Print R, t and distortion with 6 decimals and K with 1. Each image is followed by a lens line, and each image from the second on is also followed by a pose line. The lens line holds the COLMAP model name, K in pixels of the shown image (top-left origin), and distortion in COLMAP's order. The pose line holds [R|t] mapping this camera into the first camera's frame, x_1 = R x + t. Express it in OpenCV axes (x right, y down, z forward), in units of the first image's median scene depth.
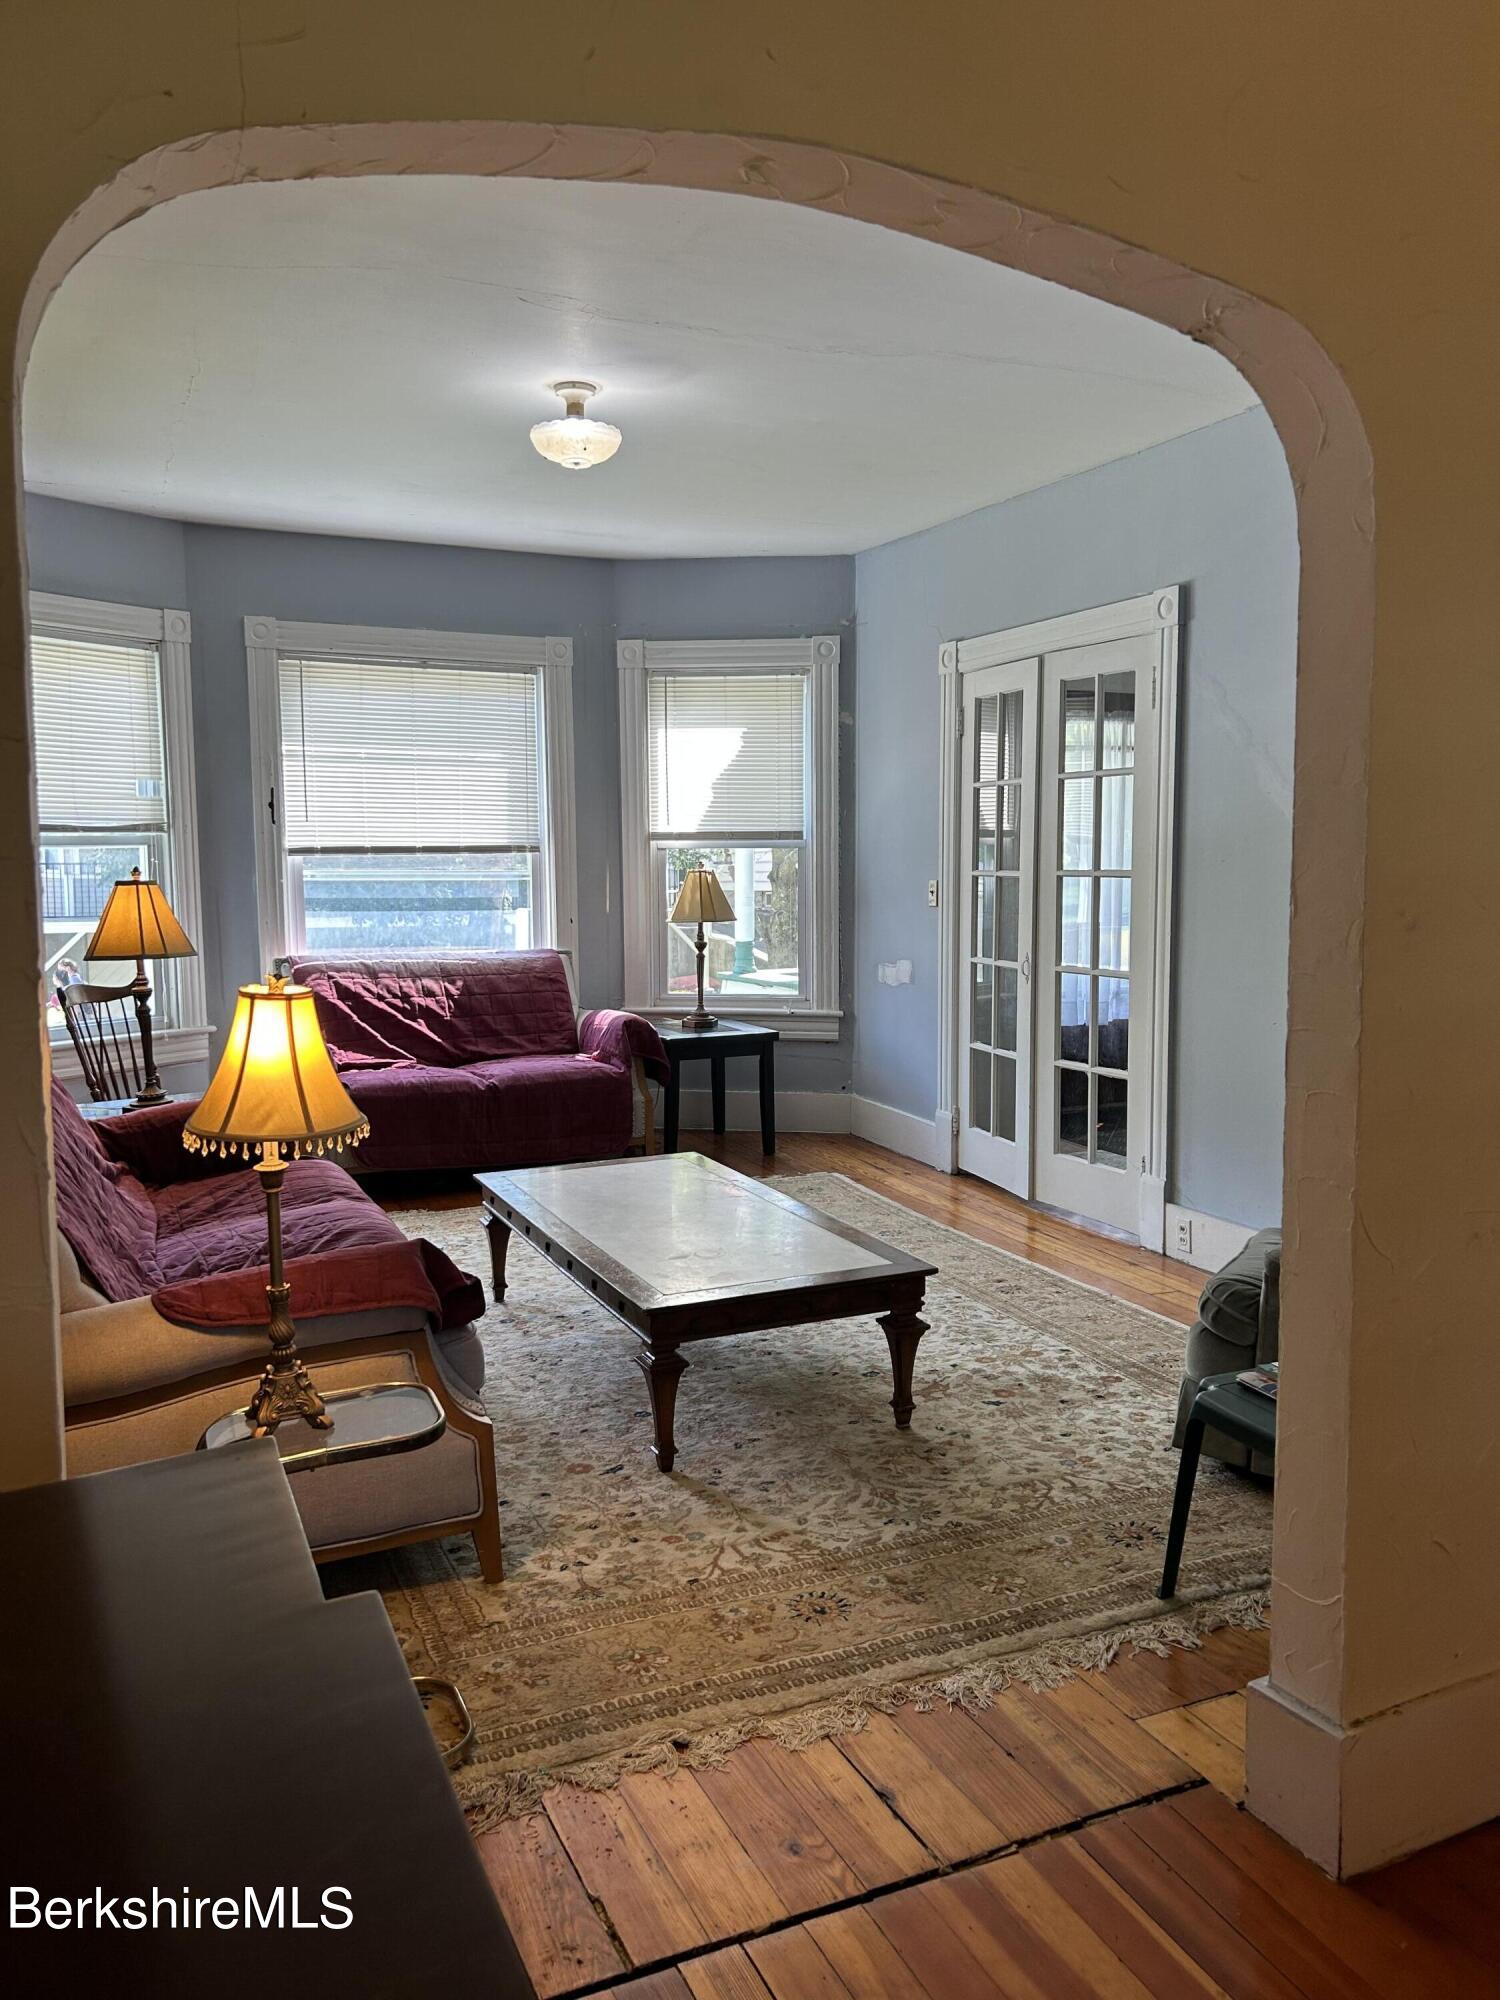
lens RADIAL K [[1503.4, 0, 739.1], [0, 1503.4, 997.4], [0, 0, 1]] dist [0.043679, -0.053133]
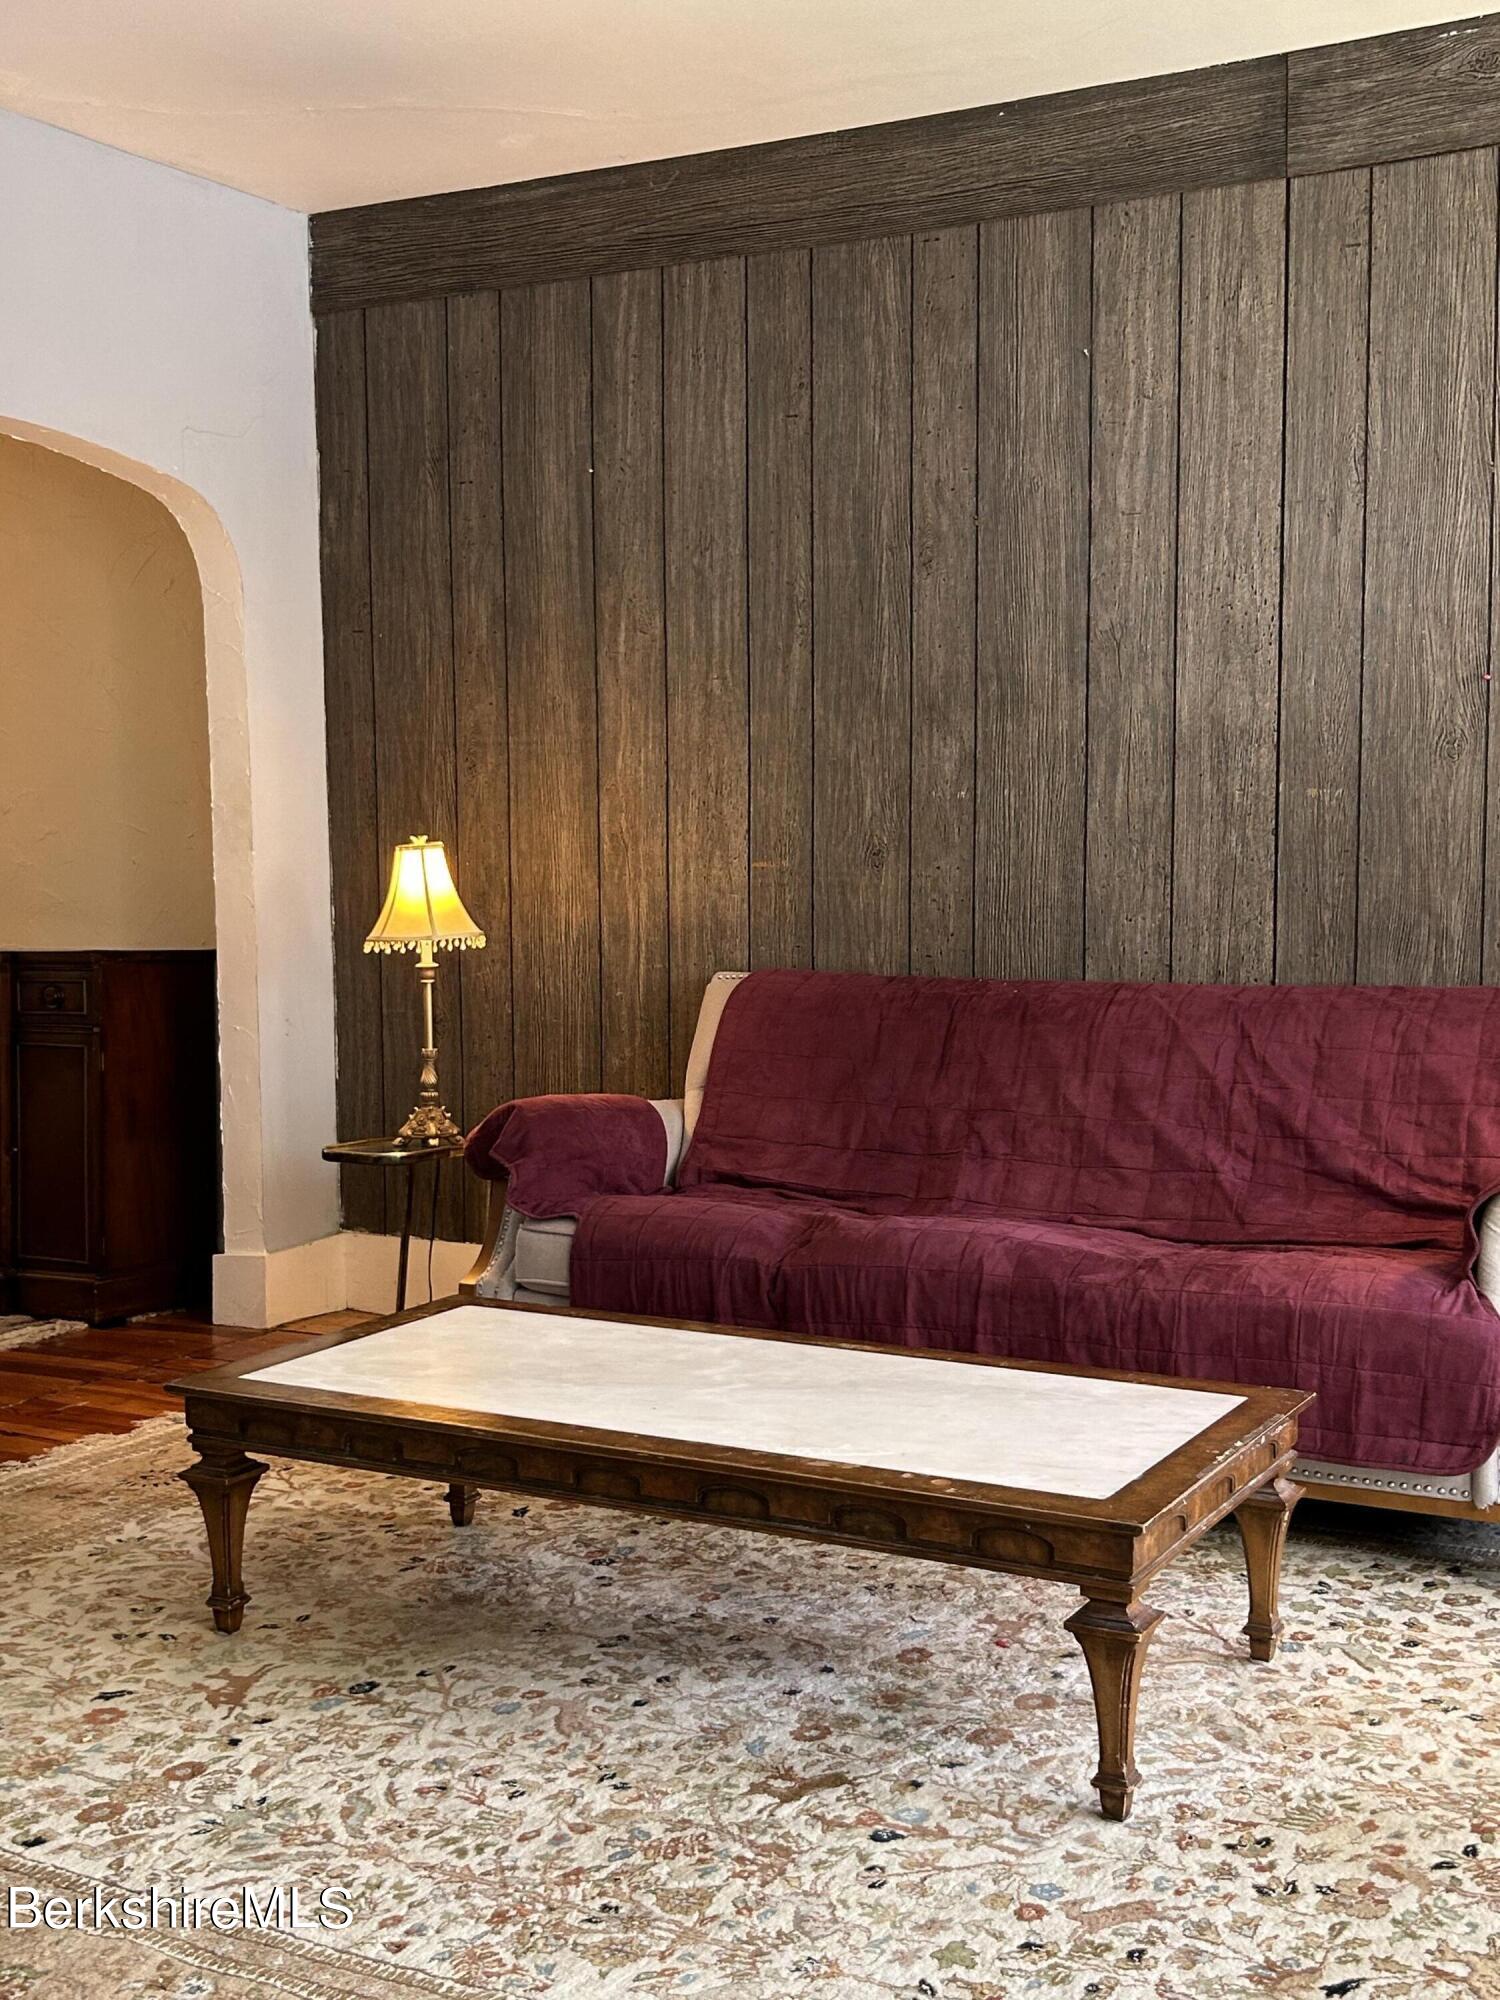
lens RADIAL K [[2385.6, 0, 750.0], [0, 2385.6, 1000.0], [0, 0, 1]] dist [0.138153, -0.342303]
pose [[-0.797002, 0.056772, -0.601303, 0.335424], [-0.046339, 0.986890, 0.154597, -0.091767], [0.602196, 0.151078, -0.783923, 1.198712]]
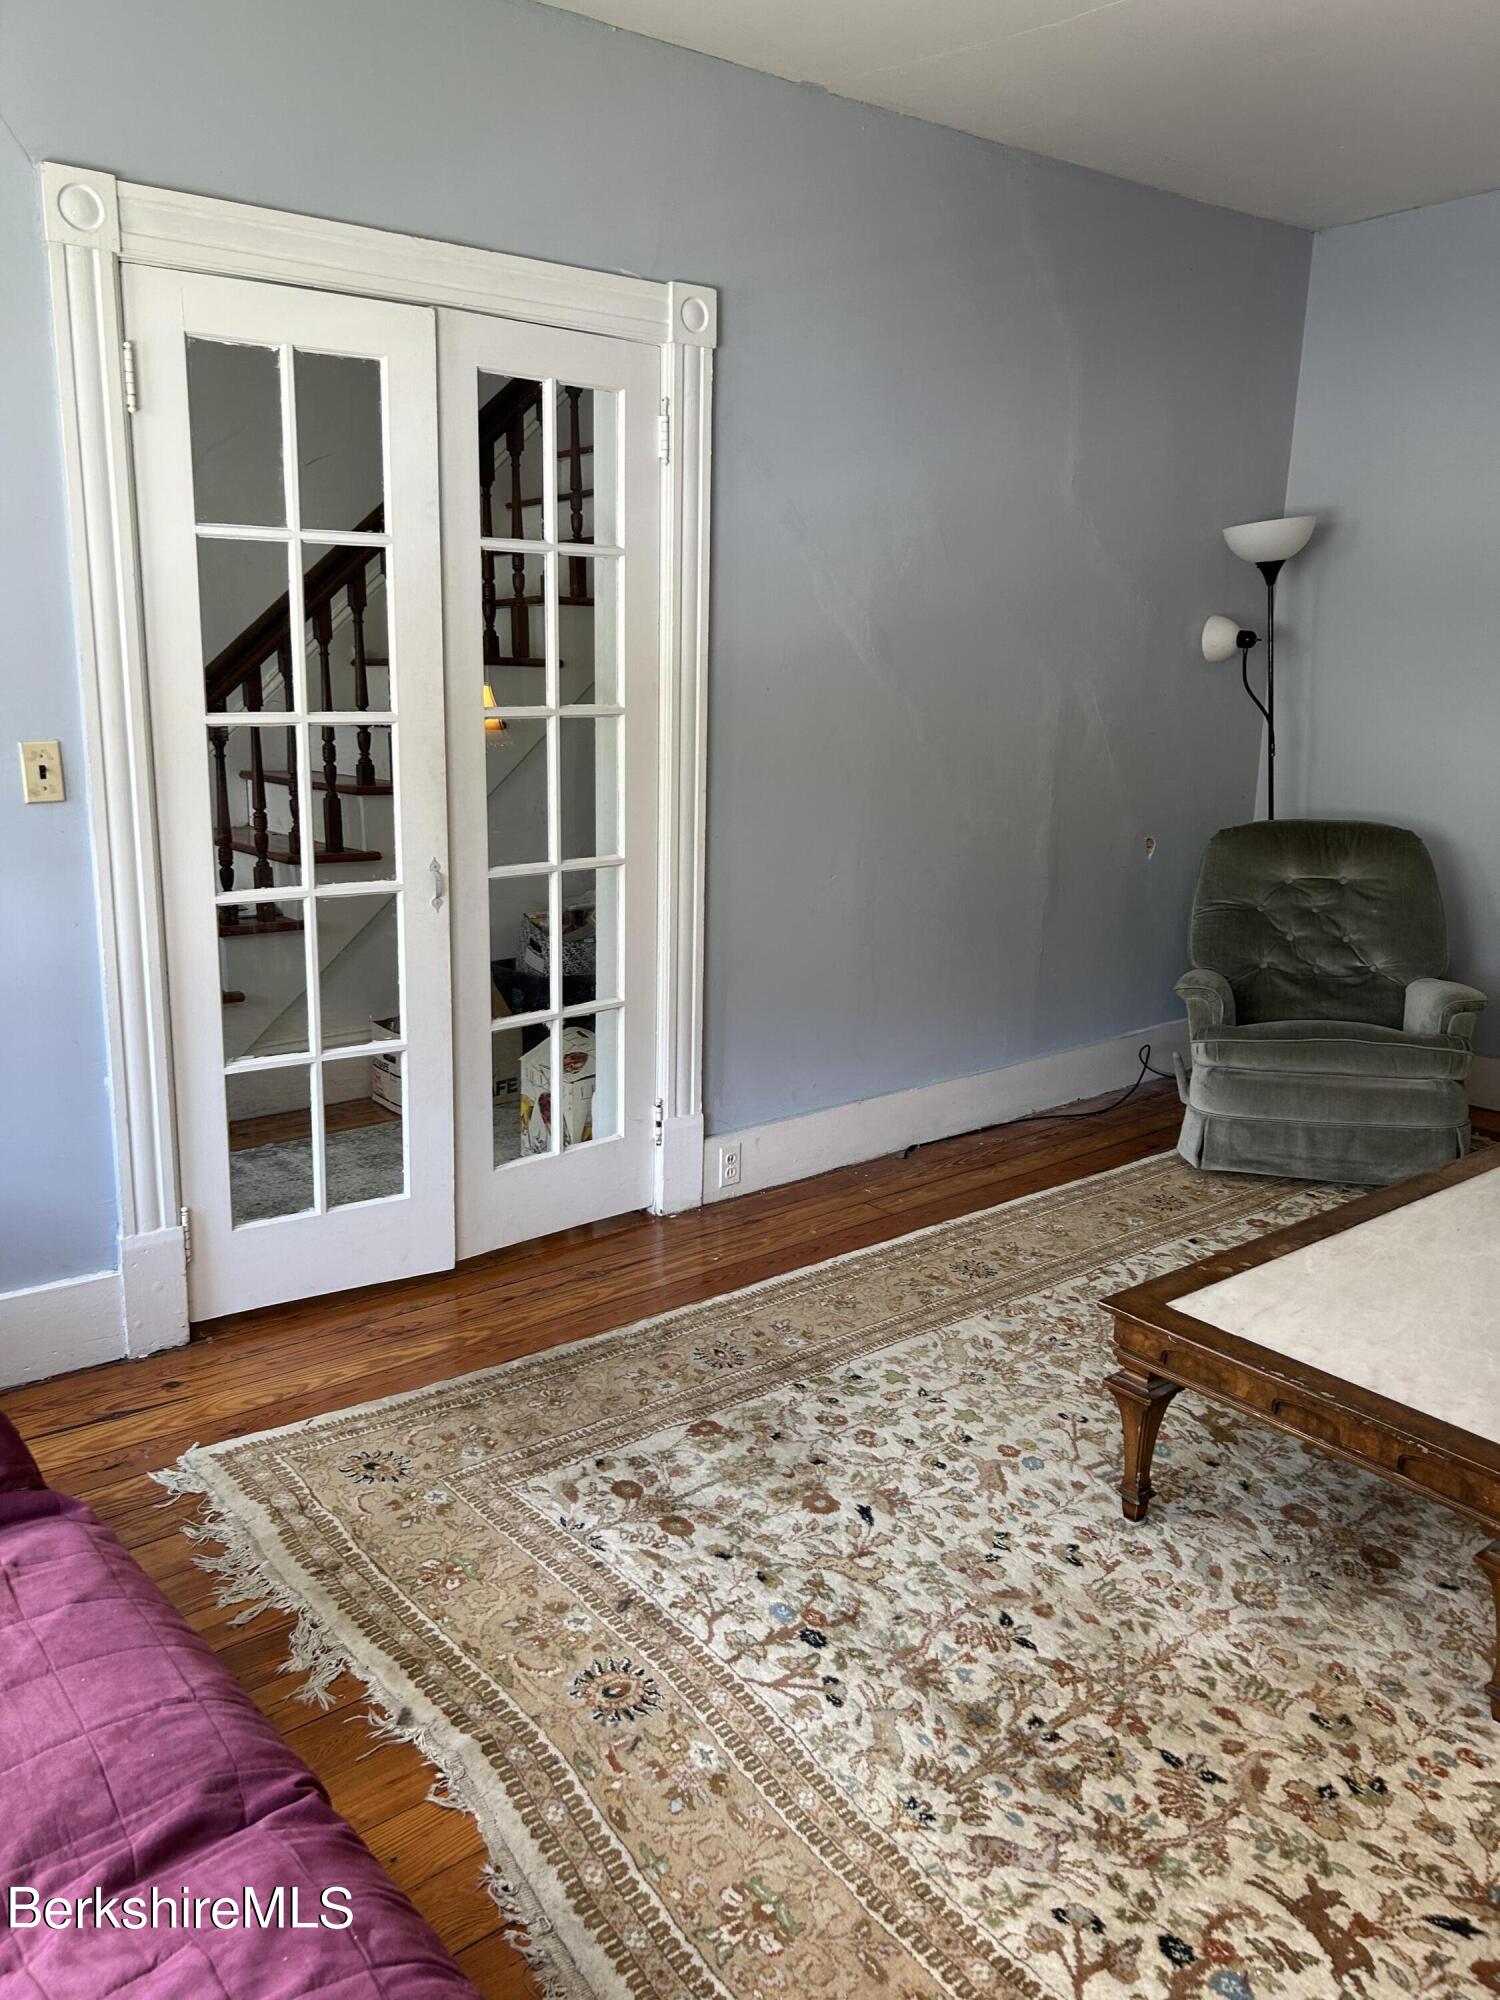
lens RADIAL K [[1503.4, 0, 739.1], [0, 1503.4, 997.4], [0, 0, 1]] dist [0.043679, -0.053133]
pose [[-0.246704, -0.222057, 0.943307, -0.398118], [0.081965, 0.965125, 0.248629, -0.115256], [-0.965618, 0.138656, -0.219899, 1.057385]]
